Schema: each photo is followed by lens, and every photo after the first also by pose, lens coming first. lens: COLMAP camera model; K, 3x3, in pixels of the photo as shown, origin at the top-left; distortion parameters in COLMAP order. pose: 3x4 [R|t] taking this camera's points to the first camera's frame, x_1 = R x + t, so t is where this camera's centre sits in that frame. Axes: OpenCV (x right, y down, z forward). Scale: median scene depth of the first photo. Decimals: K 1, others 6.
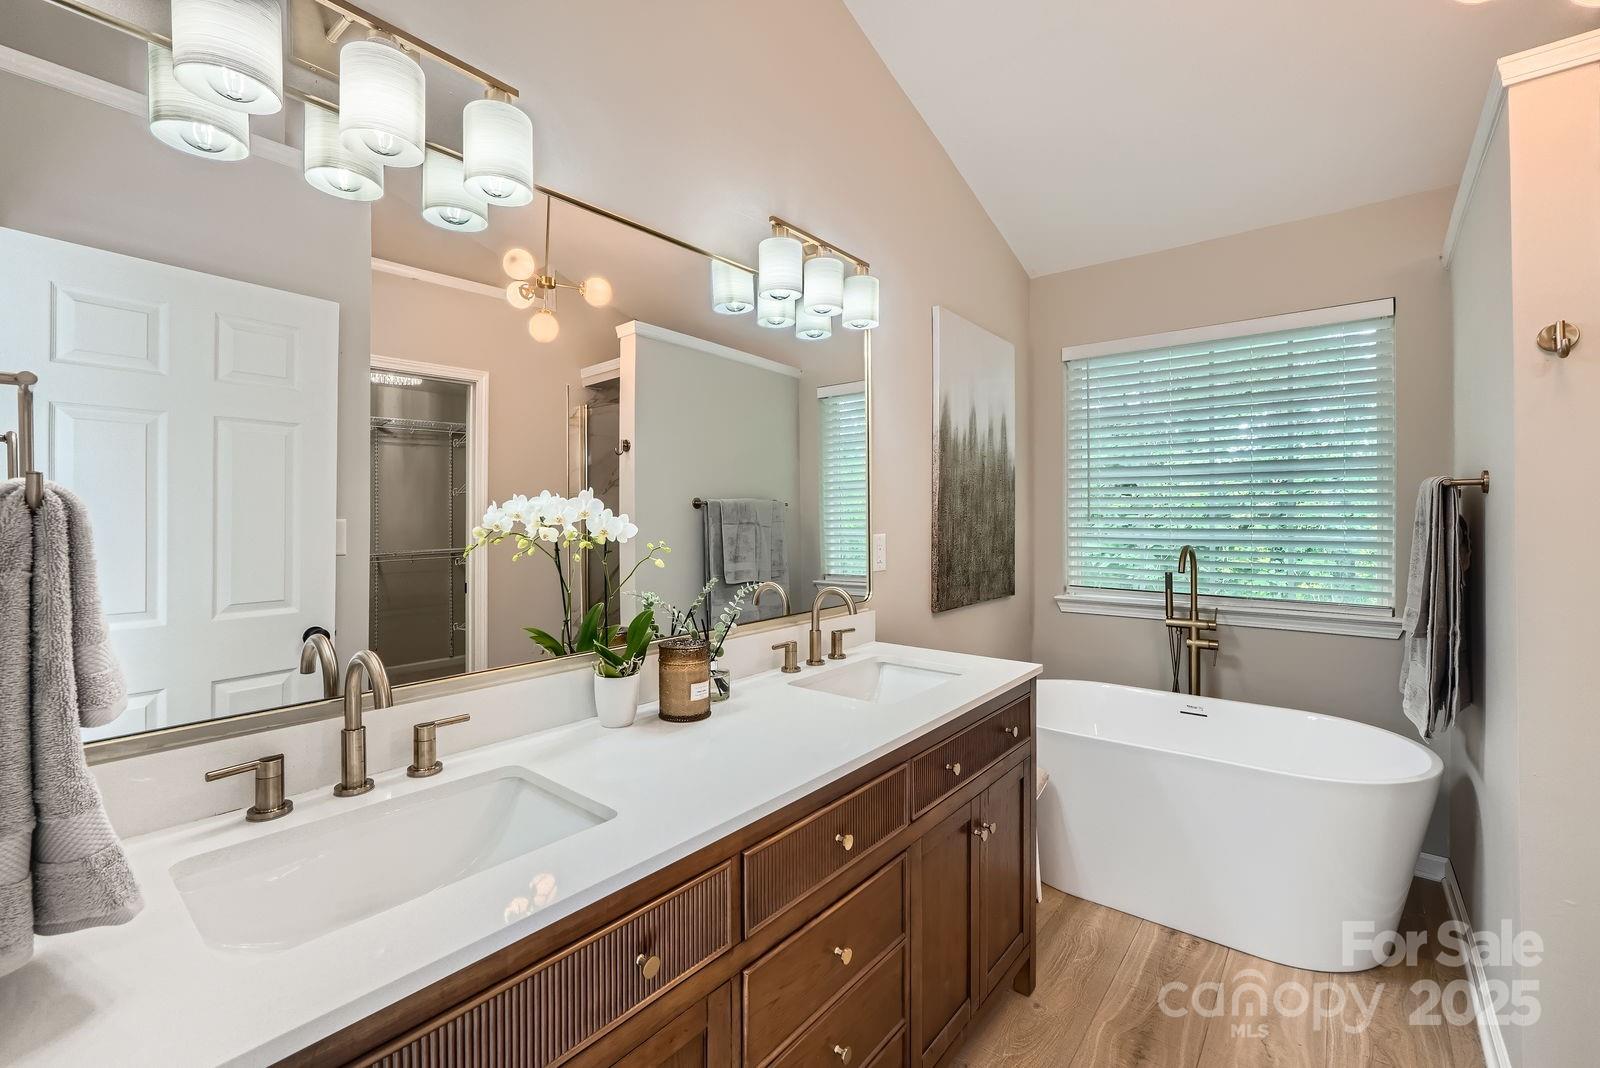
lens RADIAL K [[679.0, 0, 800.8], [0, 679.0, 518.9], [0, 0, 1]] dist [-0.019082, 0.008183]
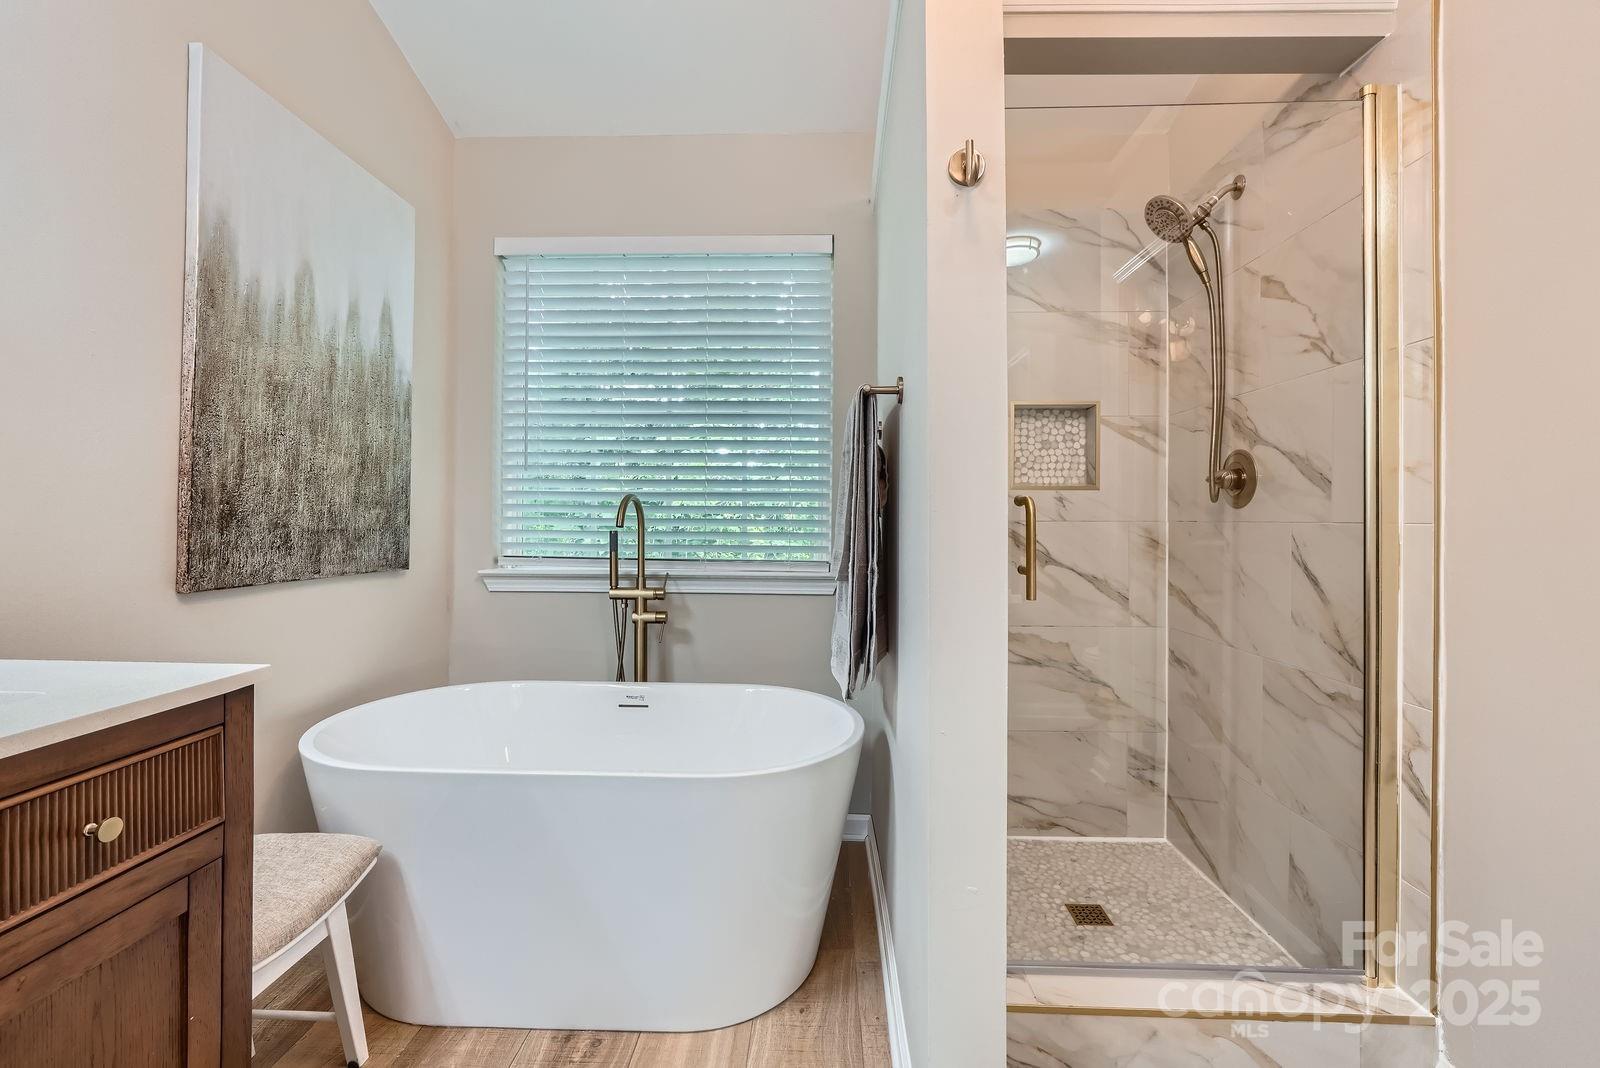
lens RADIAL K [[679.0, 0, 800.8], [0, 679.0, 518.9], [0, 0, 1]] dist [-0.019082, 0.008183]
pose [[0.795541, 0.010355, 0.605811, 0.246101], [-0.008234, 0.999946, -0.006280, 0.070986], [-0.605844, 0.000008, 0.795584, 0.241102]]
